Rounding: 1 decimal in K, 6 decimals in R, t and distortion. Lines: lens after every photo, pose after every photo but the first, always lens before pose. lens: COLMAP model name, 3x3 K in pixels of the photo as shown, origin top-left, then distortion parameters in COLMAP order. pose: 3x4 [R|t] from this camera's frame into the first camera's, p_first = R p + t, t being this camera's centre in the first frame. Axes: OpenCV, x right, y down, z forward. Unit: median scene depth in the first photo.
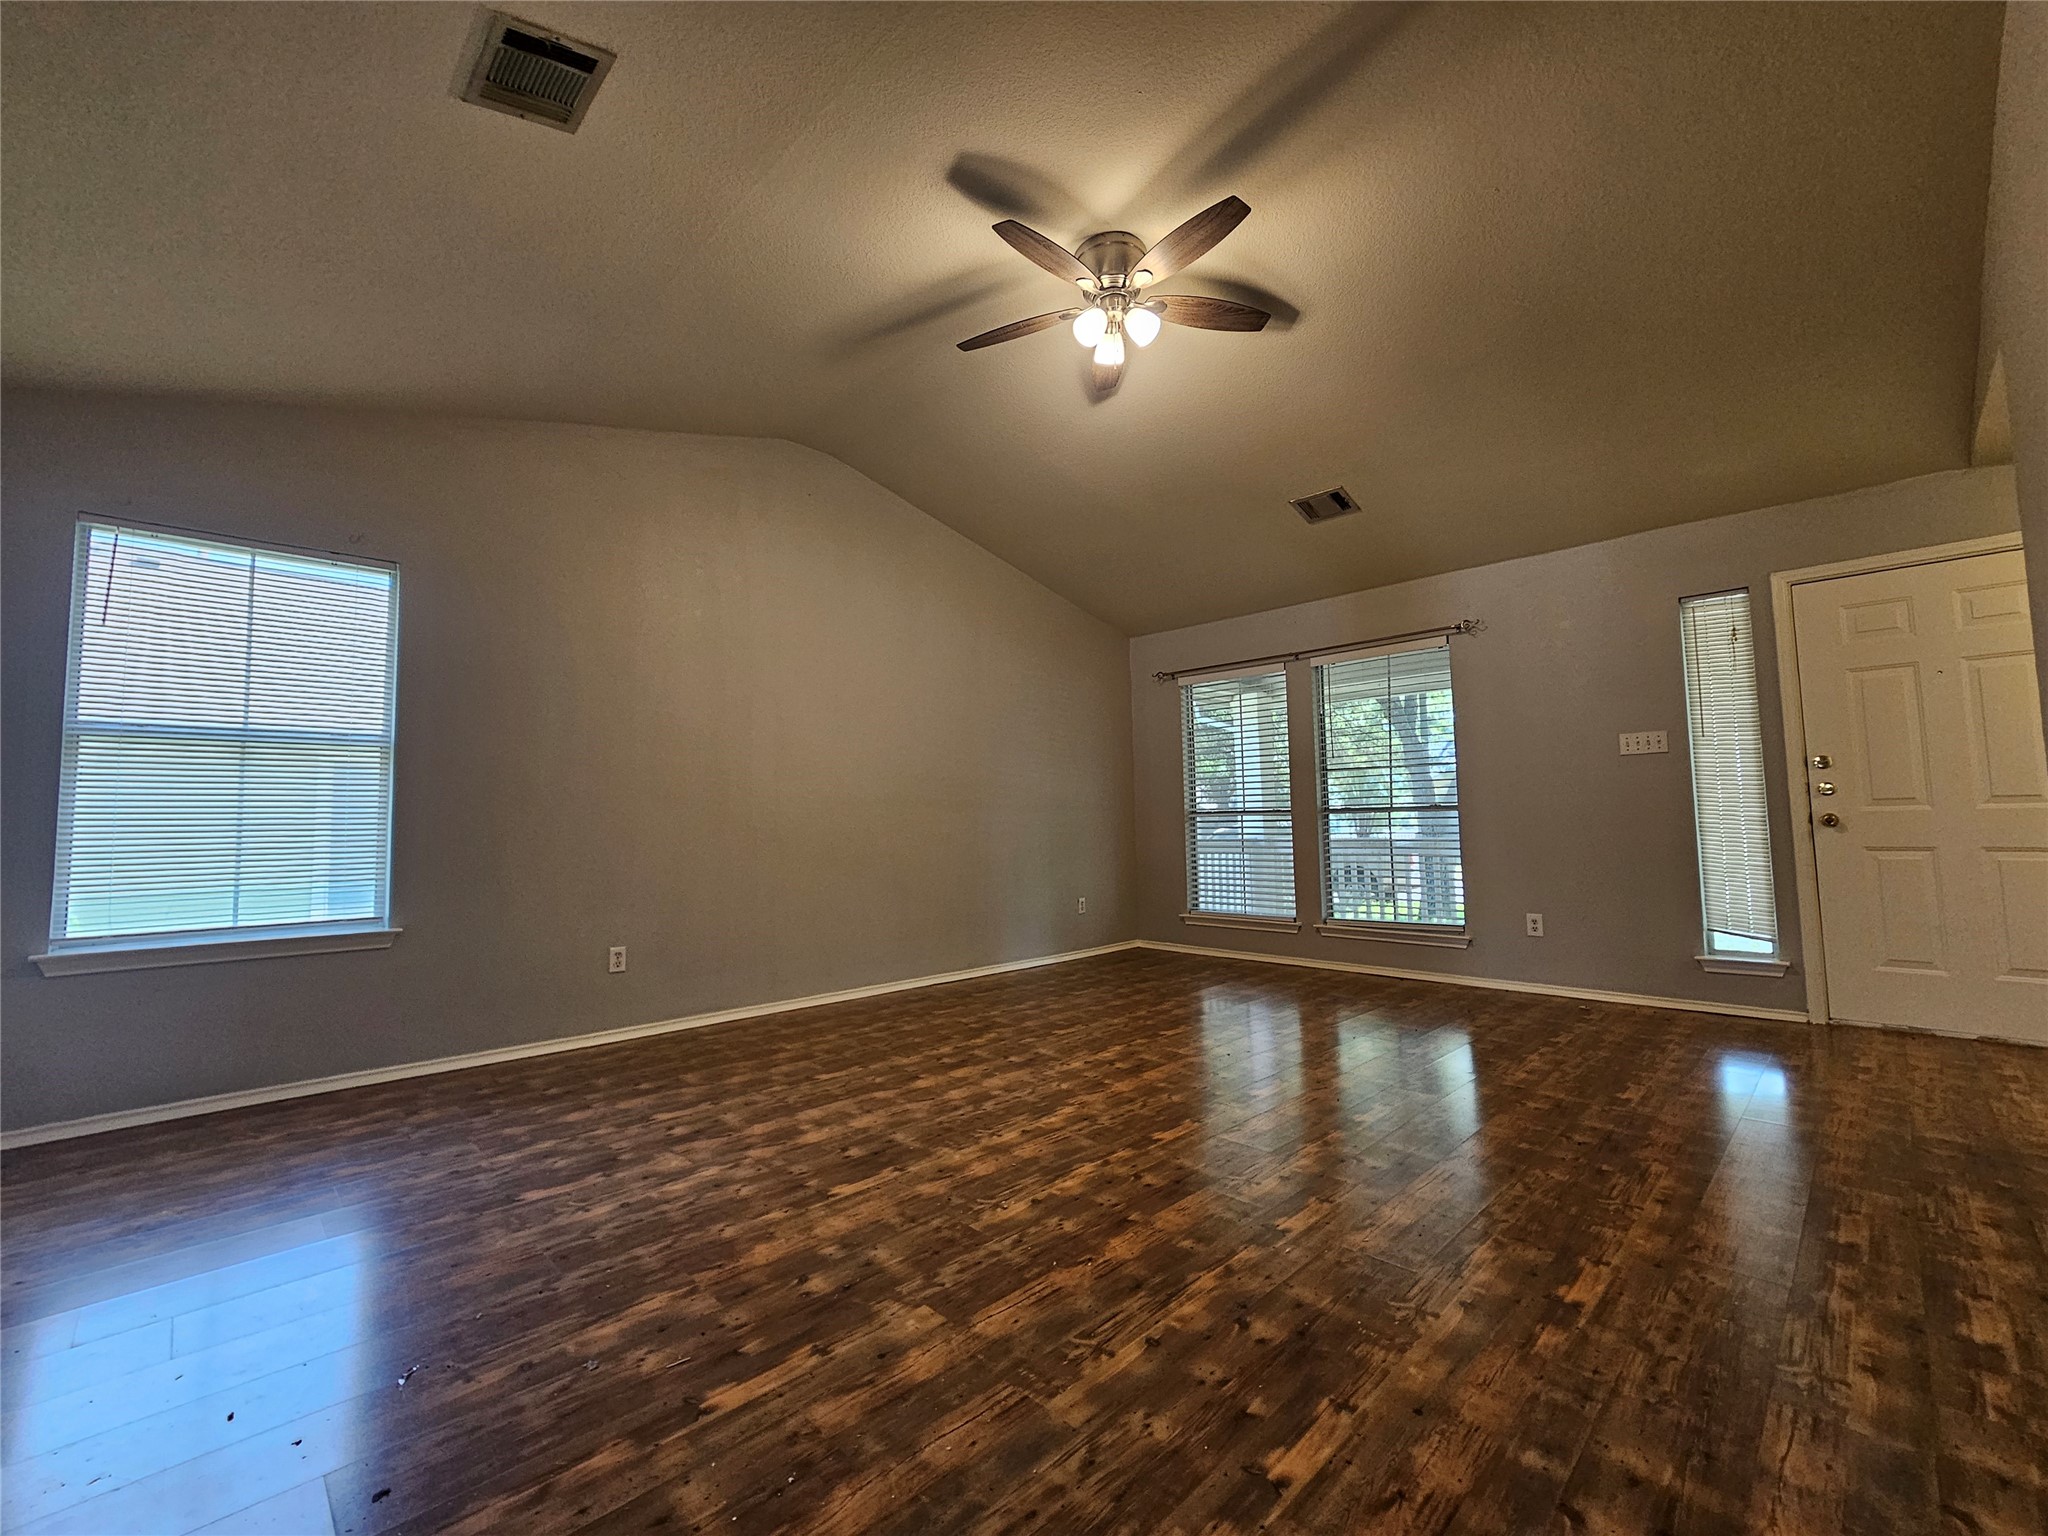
lens RADIAL K [[845.4, 0, 1024.0], [0, 845.4, 762.0], [0, 0, 1]] dist [-0.000638, -0.000508]
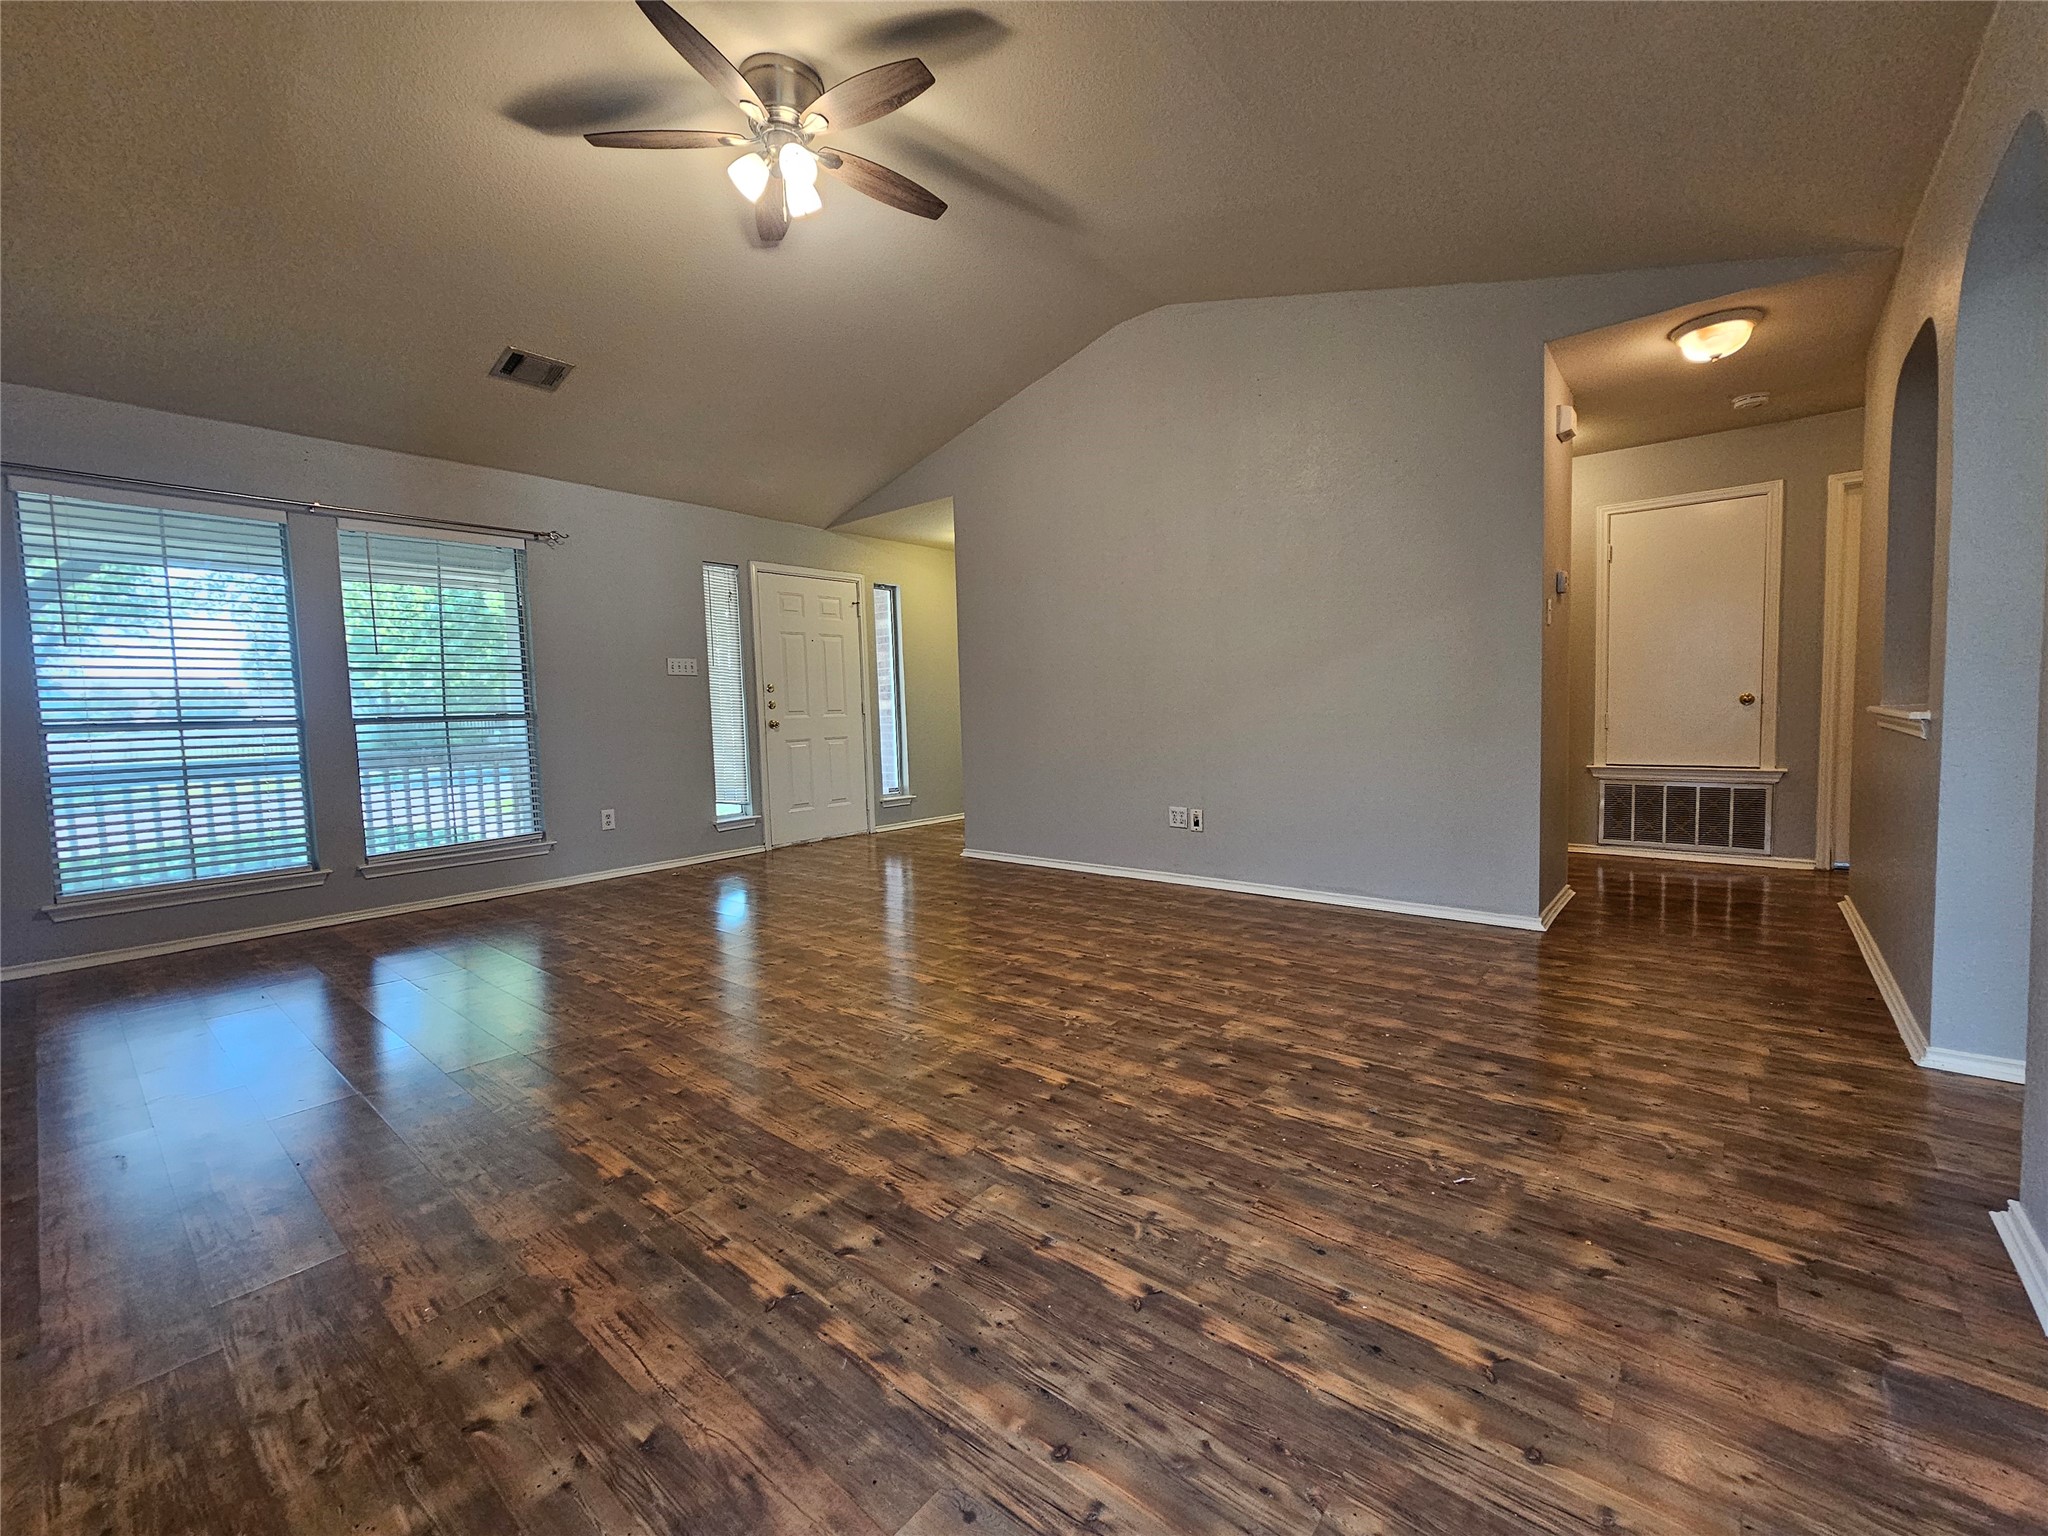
lens RADIAL K [[845.4, 0, 1024.0], [0, 845.4, 762.0], [0, 0, 1]] dist [-0.000638, -0.000508]
pose [[-0.096976, -0.044818, 0.994277, -1.065724], [-0.044268, 0.998191, 0.040677, 0.081415], [-0.994302, -0.040070, -0.098785, 1.029980]]
